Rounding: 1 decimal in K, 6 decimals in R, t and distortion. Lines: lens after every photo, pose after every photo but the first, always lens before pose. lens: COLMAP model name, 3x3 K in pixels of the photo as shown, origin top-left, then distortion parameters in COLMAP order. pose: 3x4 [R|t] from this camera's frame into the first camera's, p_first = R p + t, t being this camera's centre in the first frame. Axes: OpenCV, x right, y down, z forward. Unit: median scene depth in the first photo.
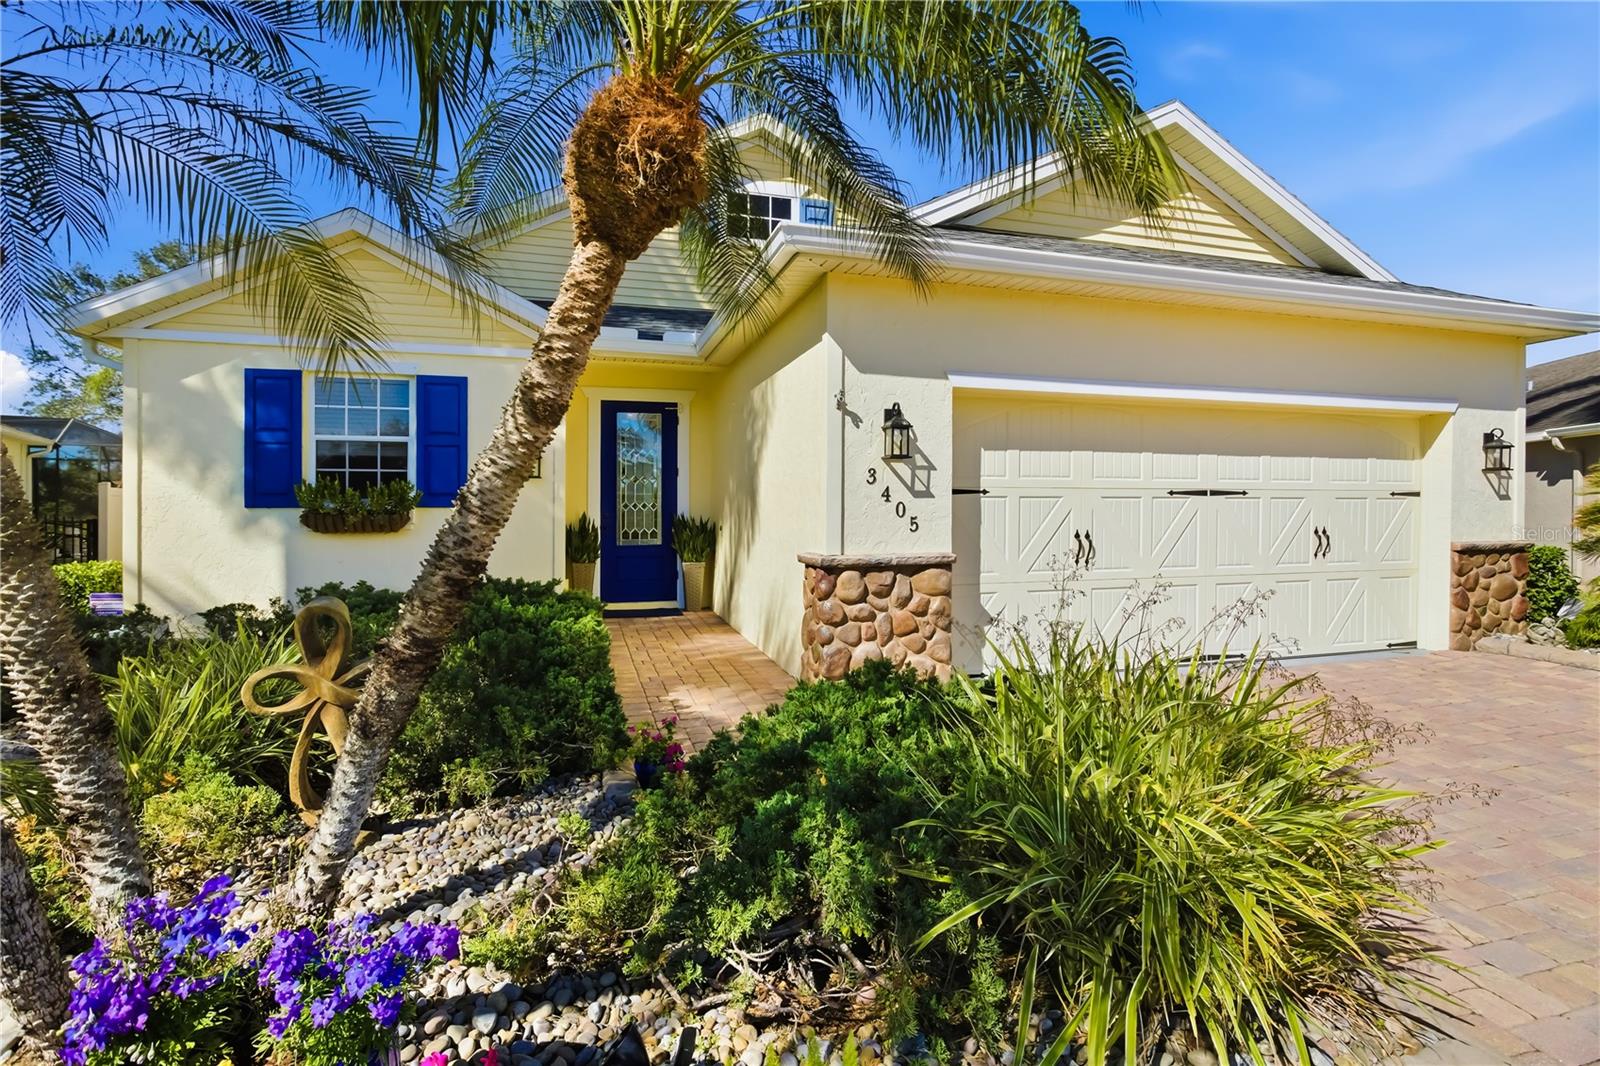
lens RADIAL K [[772.6, 0, 798.5], [0, 772.6, 513.5], [0, 0, 1]] dist [-0.013522, 0.000465]
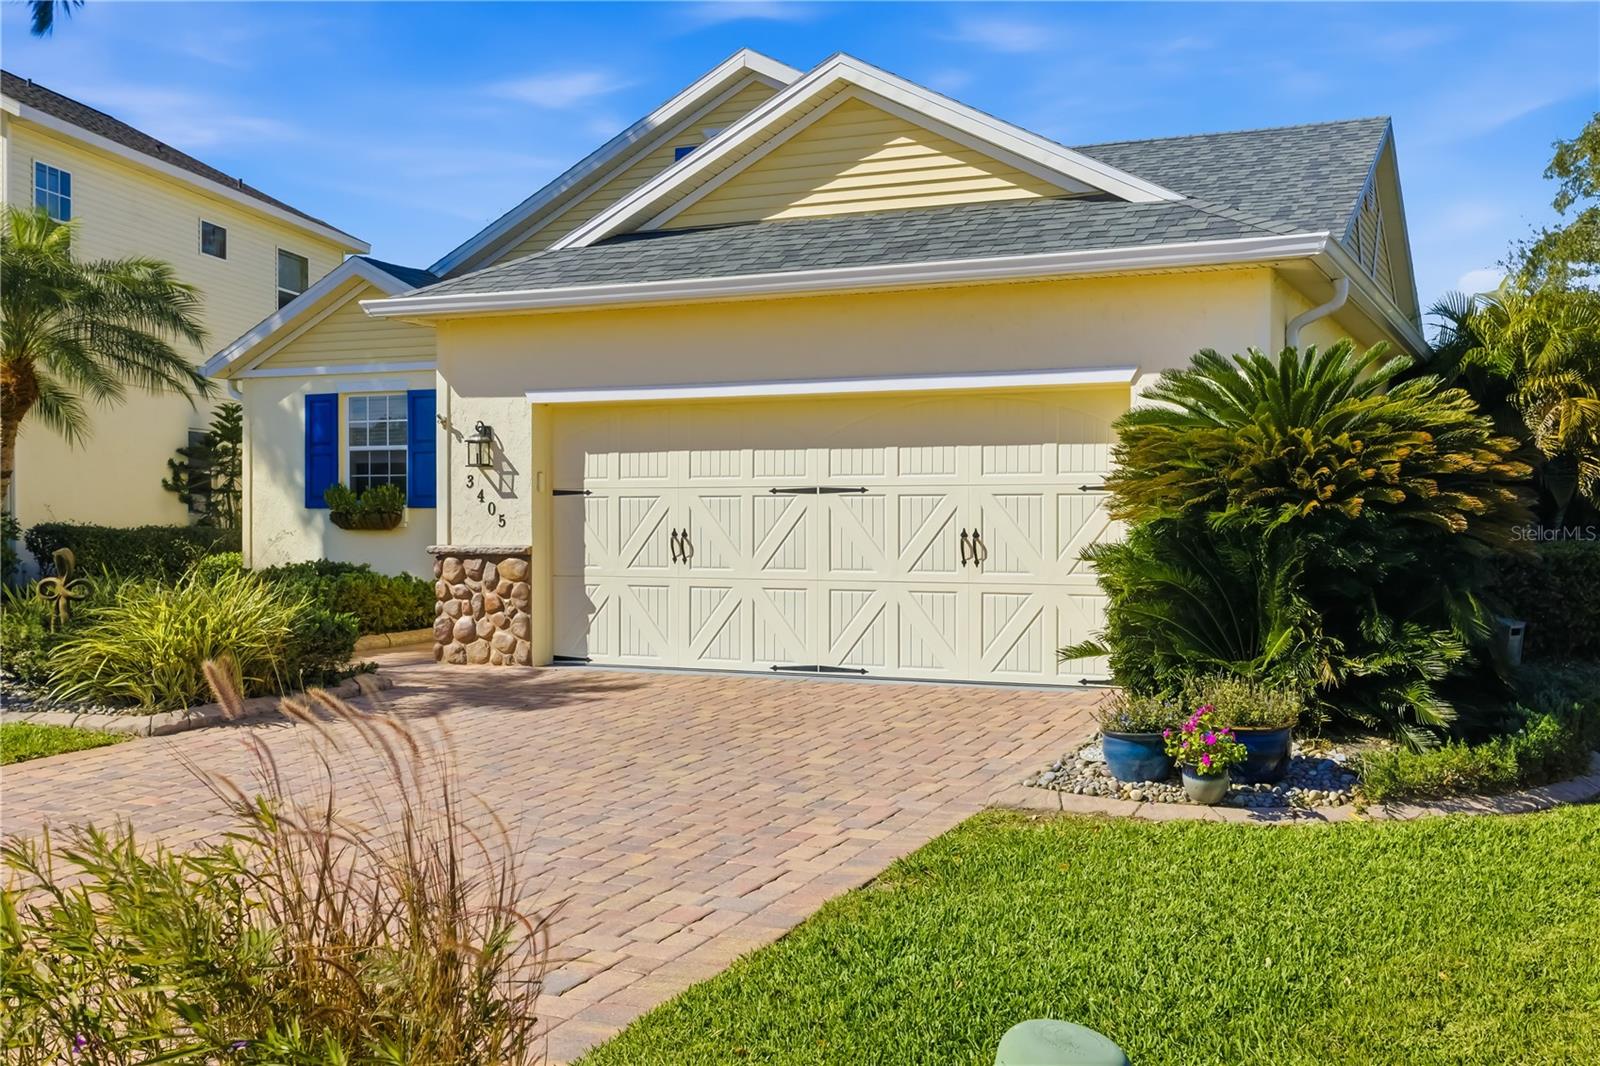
lens RADIAL K [[1686.0, 0, 800.0], [0, 1686.0, 533.0], [0, 0, 1]] dist [0.010142, -0.000245]
pose [[0.737608, 0.008517, -0.675176, 2.091348], [-0.005788, 0.999963, 0.006291, 0.013095], [0.675205, -0.000733, 0.737630, -0.570261]]
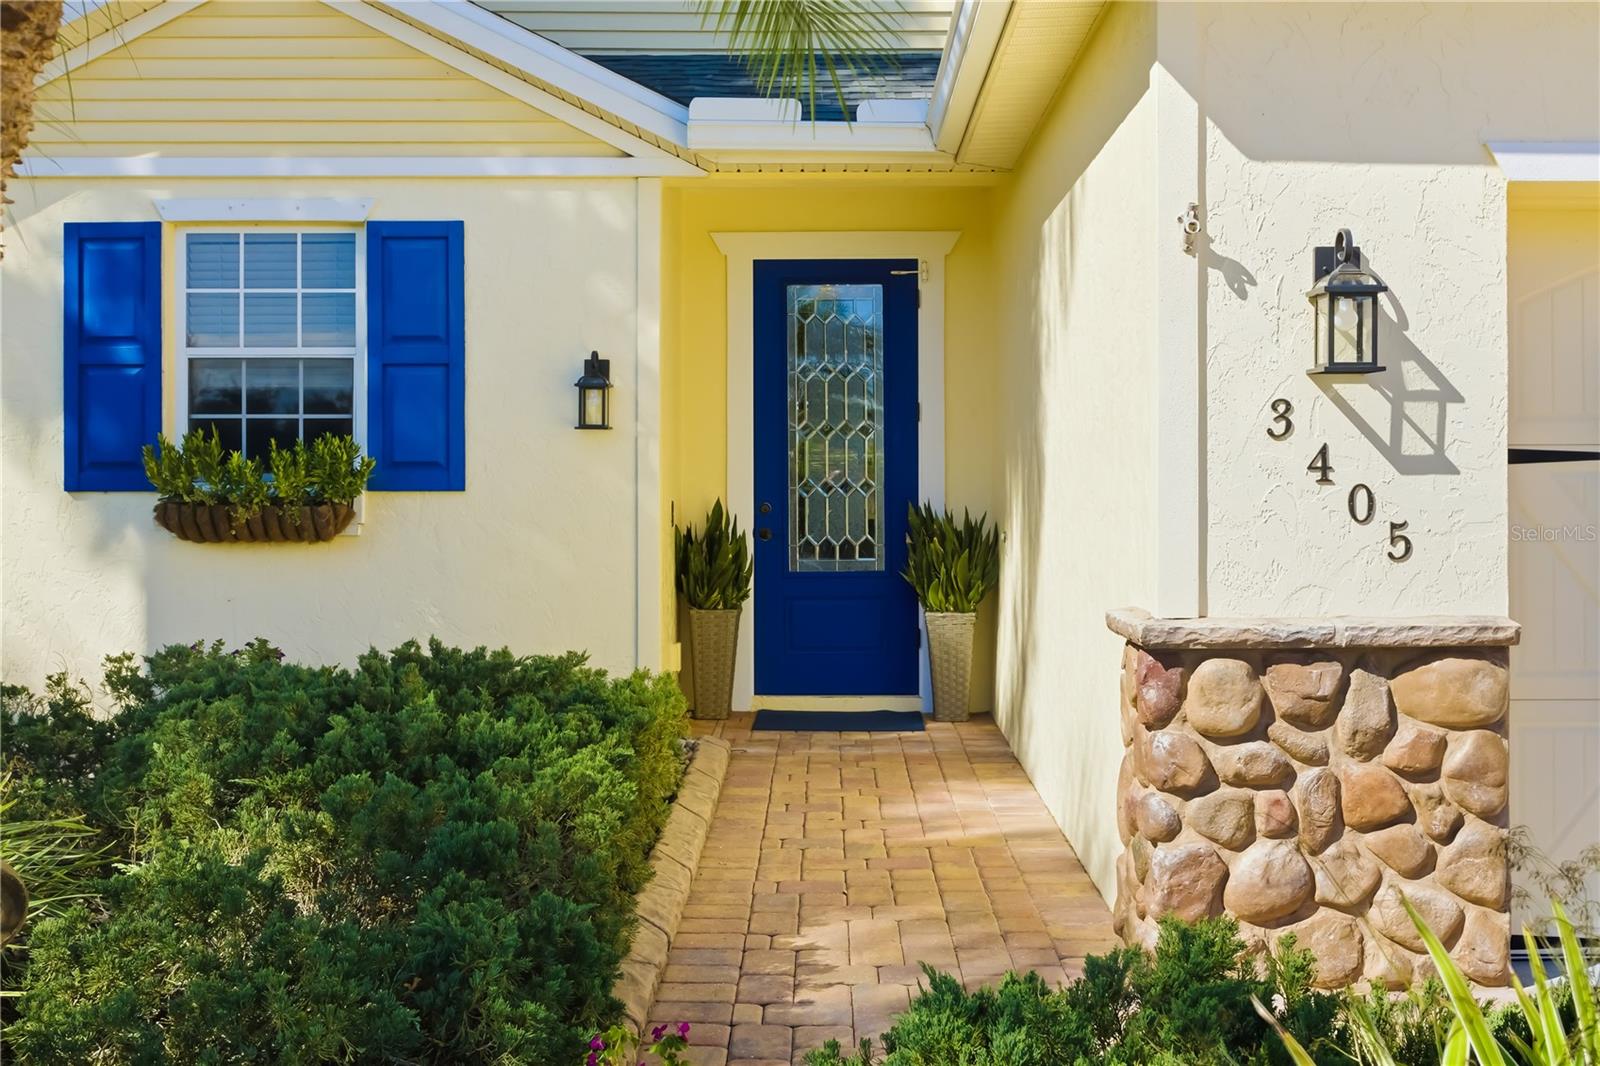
lens RADIAL K [[1616.4, 0, 807.8], [0, 1616.4, 463.5], [0, 0, 1]] dist [0.000817, -0.012147]
pose [[0.956461, -0.003239, -0.291843, 0.094887], [-0.002313, 0.999823, -0.018680, -0.008790], [0.291852, 0.018542, 0.956284, 0.127867]]
